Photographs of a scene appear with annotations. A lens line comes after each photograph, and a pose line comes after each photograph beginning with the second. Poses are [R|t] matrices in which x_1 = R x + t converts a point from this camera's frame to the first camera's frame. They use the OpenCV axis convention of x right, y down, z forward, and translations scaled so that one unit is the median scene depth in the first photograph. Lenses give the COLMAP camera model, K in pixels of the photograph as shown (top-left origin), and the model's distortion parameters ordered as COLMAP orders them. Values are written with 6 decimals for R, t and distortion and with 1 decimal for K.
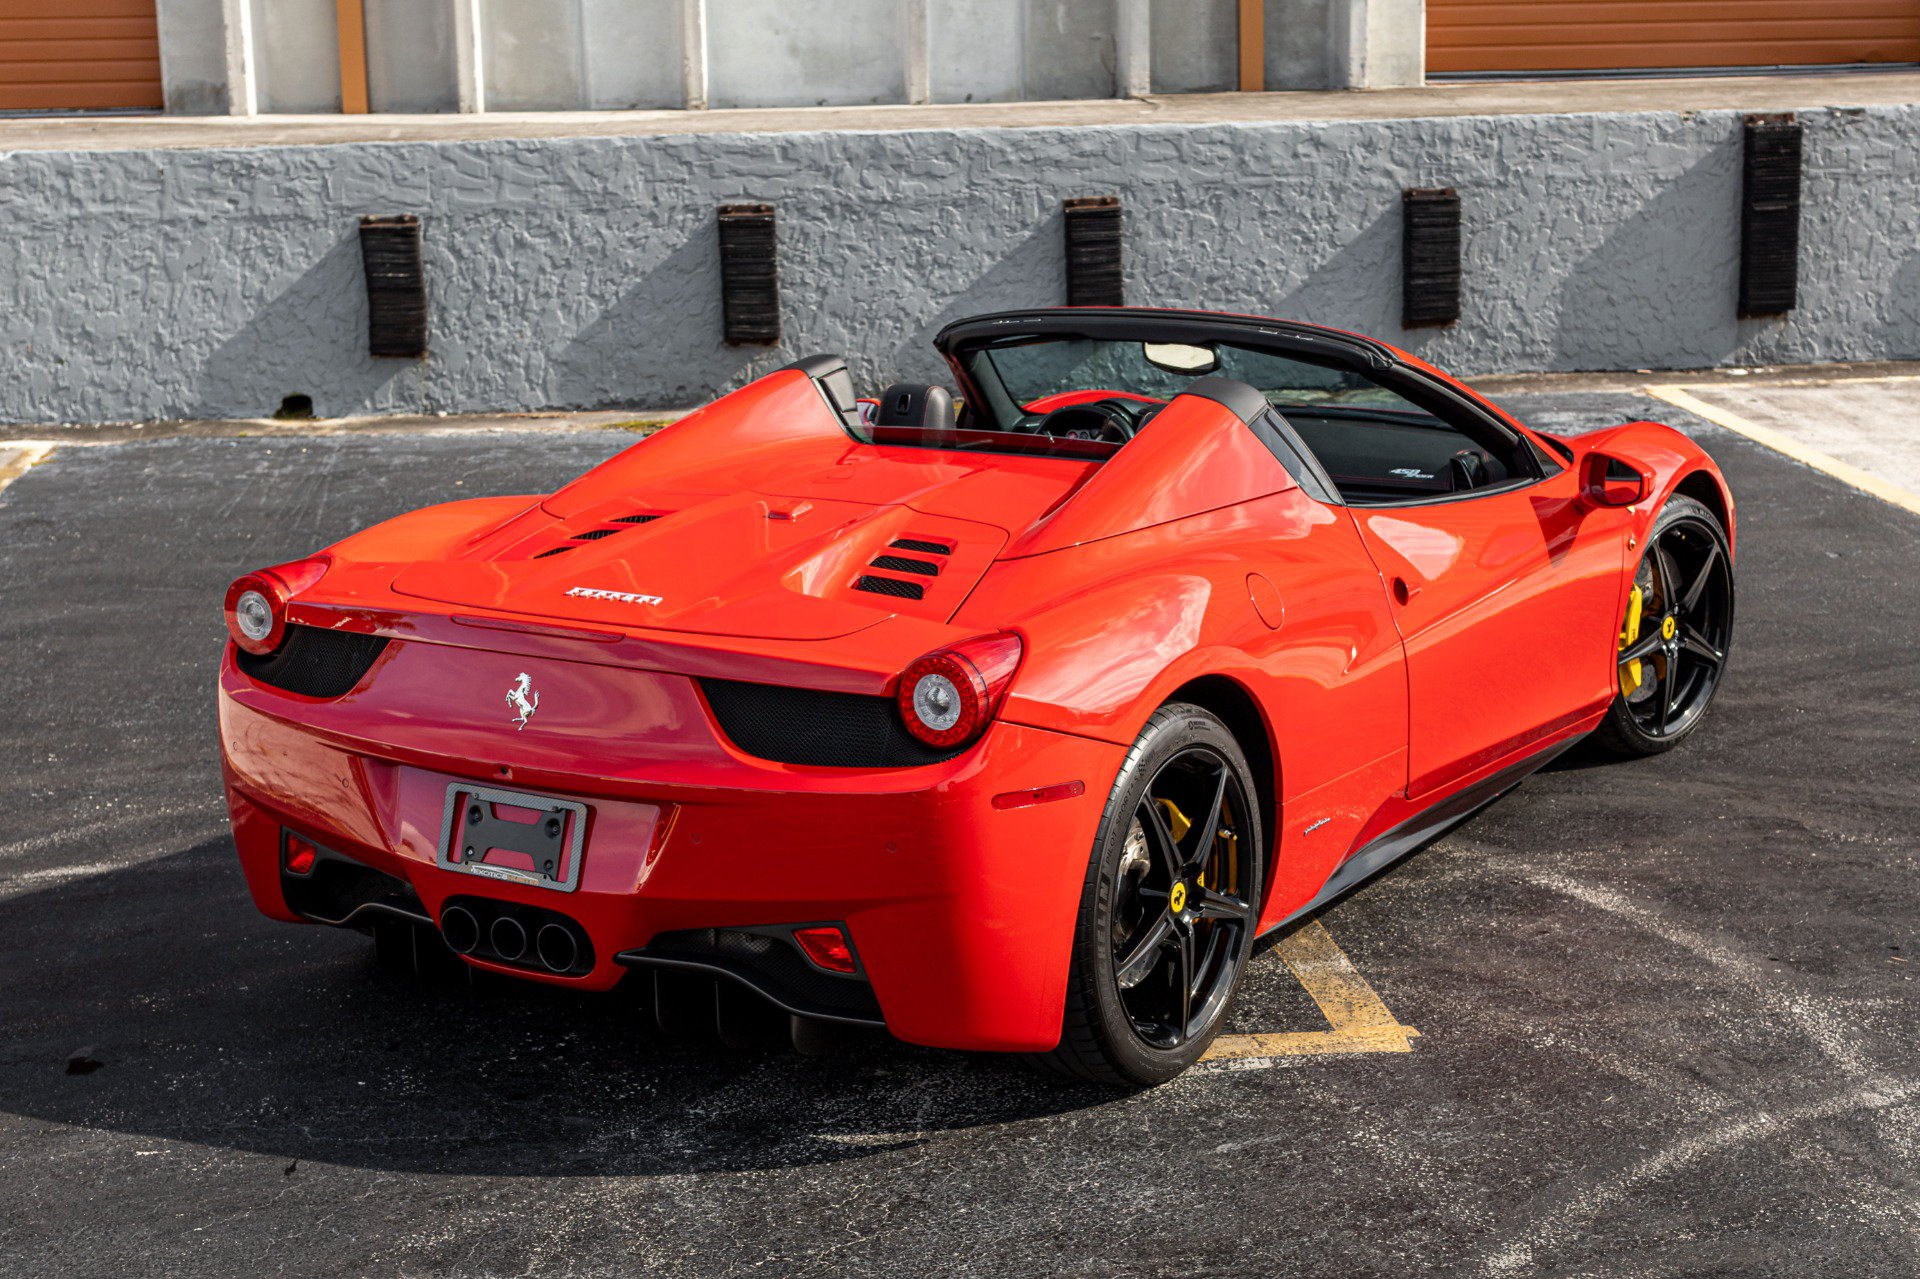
lens RADIAL K [[3124.3, 0, 954.5], [0, 3124.3, 698.5], [0, 0, 1]] dist [0.035032, -0.022735]
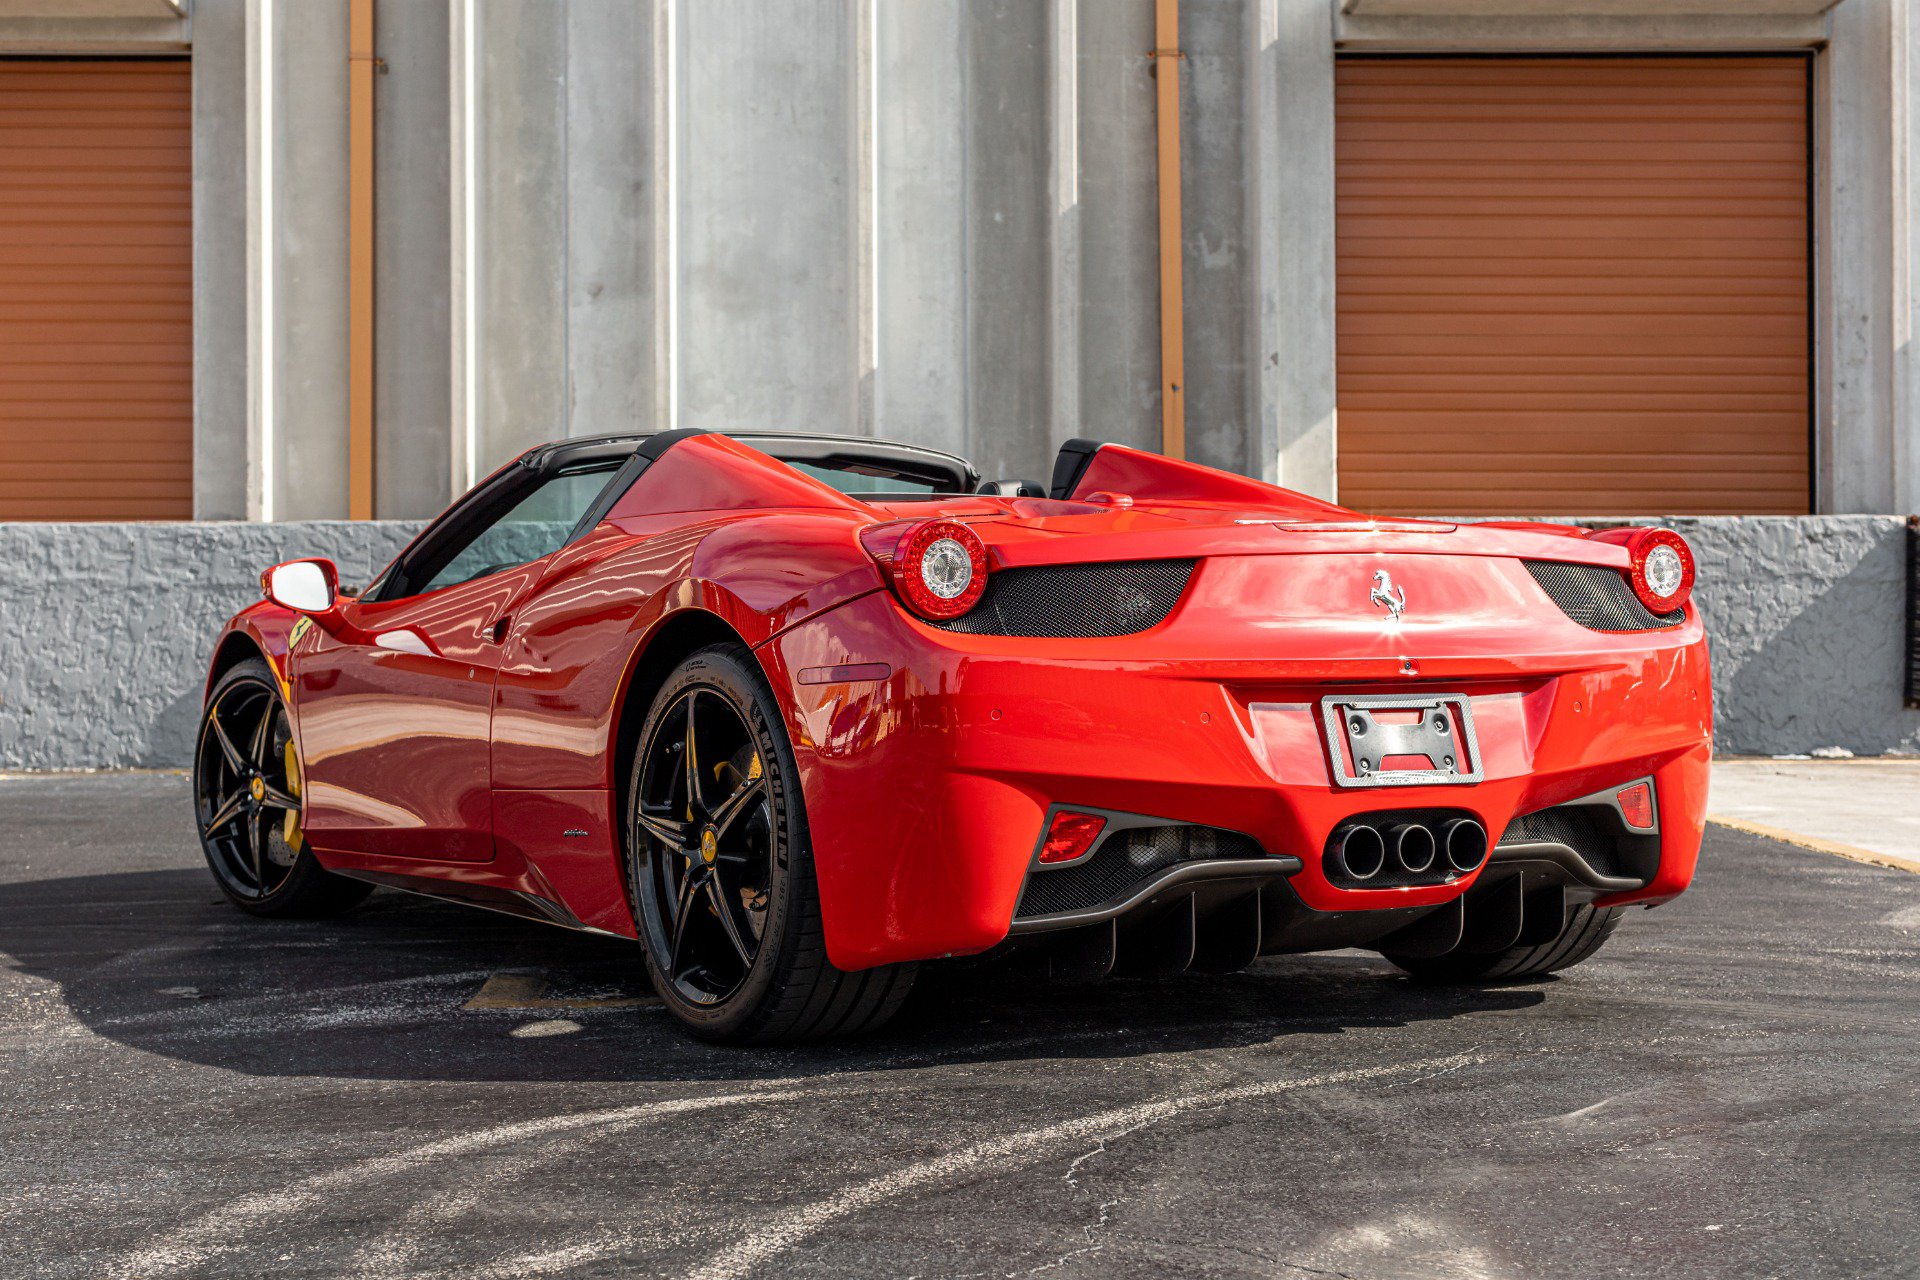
lens RADIAL K [[2910.5, 0, 931.1], [0, 2910.5, 617.6], [0, 0, 1]] dist [0.040537, -0.063783]
pose [[0.997157, 0.014994, -0.073851, 0.105295], [-0.032022, 0.971436, -0.235131, 0.090709], [0.068216, 0.236828, 0.969154, 0.020907]]
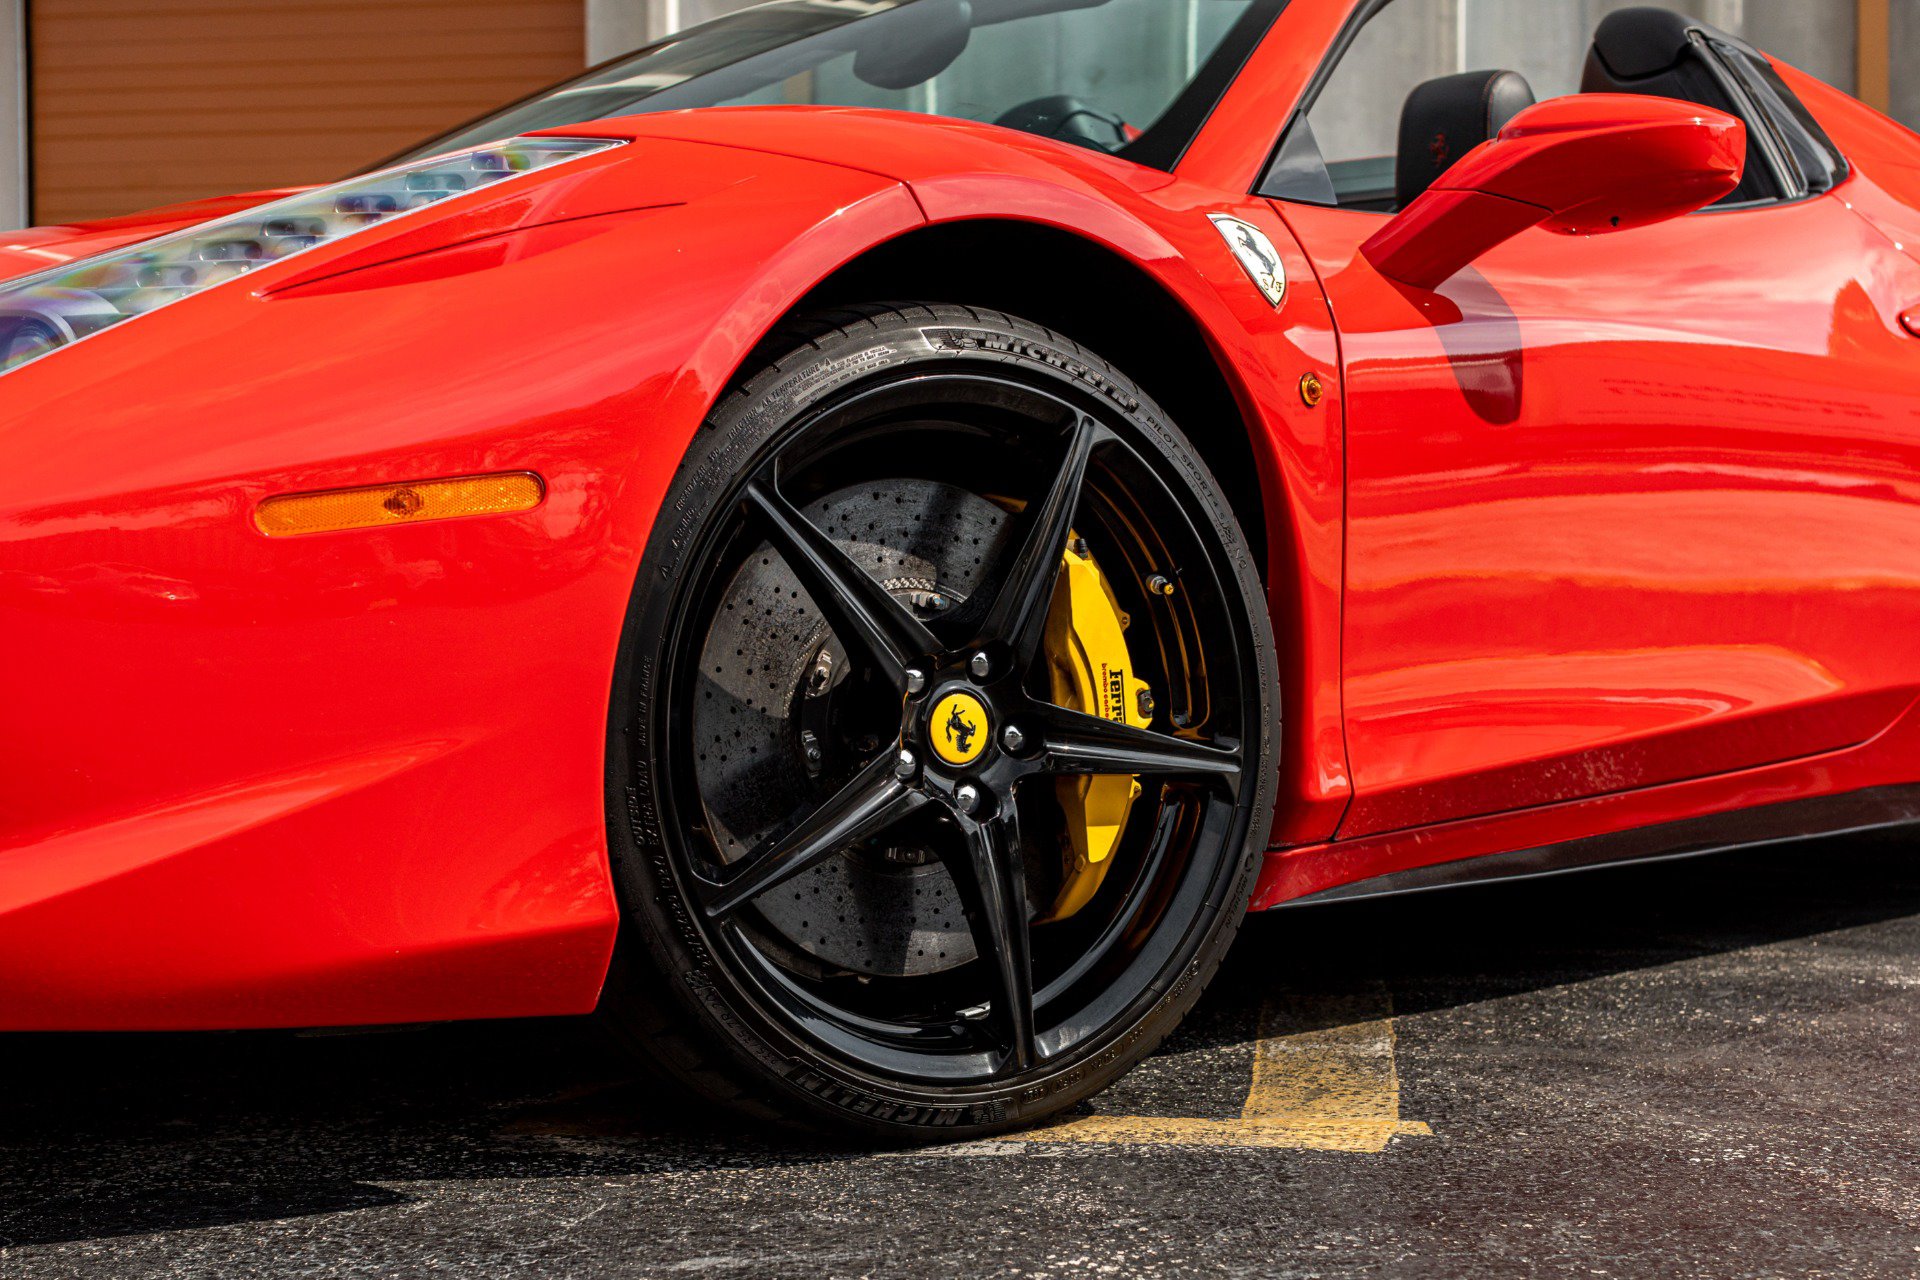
lens RADIAL K [[3086.0, 0, 959.3], [0, 3086.0, 710.0], [0, 0, 1]] dist [0.019890, -0.003013]
pose [[0.968644, 0.025496, -0.247142, 0.081329], [-0.071198, 0.981488, -0.177798, 0.056022], [0.238034, 0.189819, 0.952528, 0.252512]]
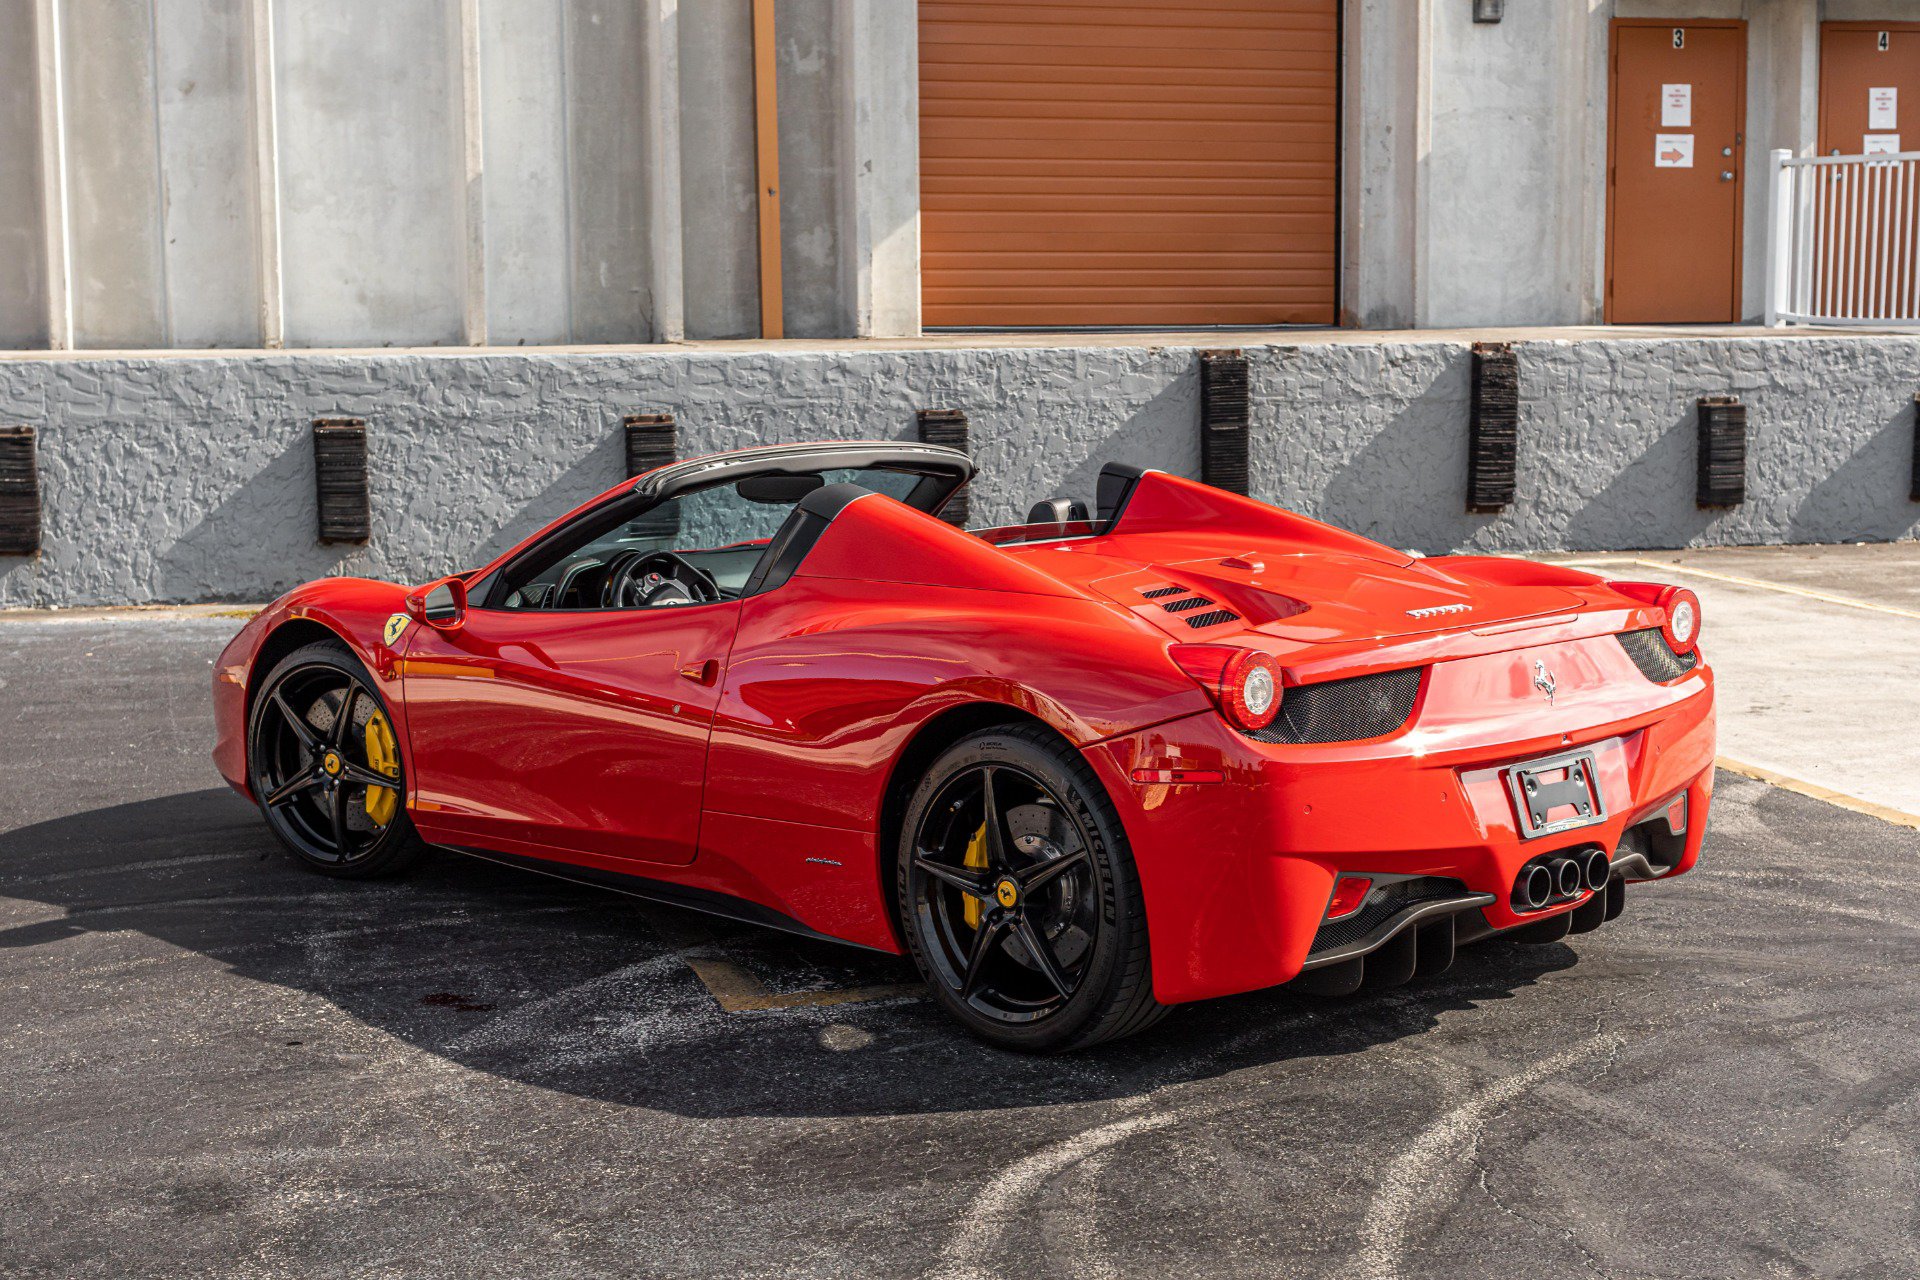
lens RADIAL K [[2967.8, 0, 955.3], [0, 2967.8, 641.0], [0, 0, 1]] dist [0.046367, -0.092045]
pose [[0.984385, -0.009011, 0.175800, -0.037506], [0.028863, 0.993435, -0.110700, 0.044812], [-0.173648, 0.114045, 0.978182, -0.068115]]
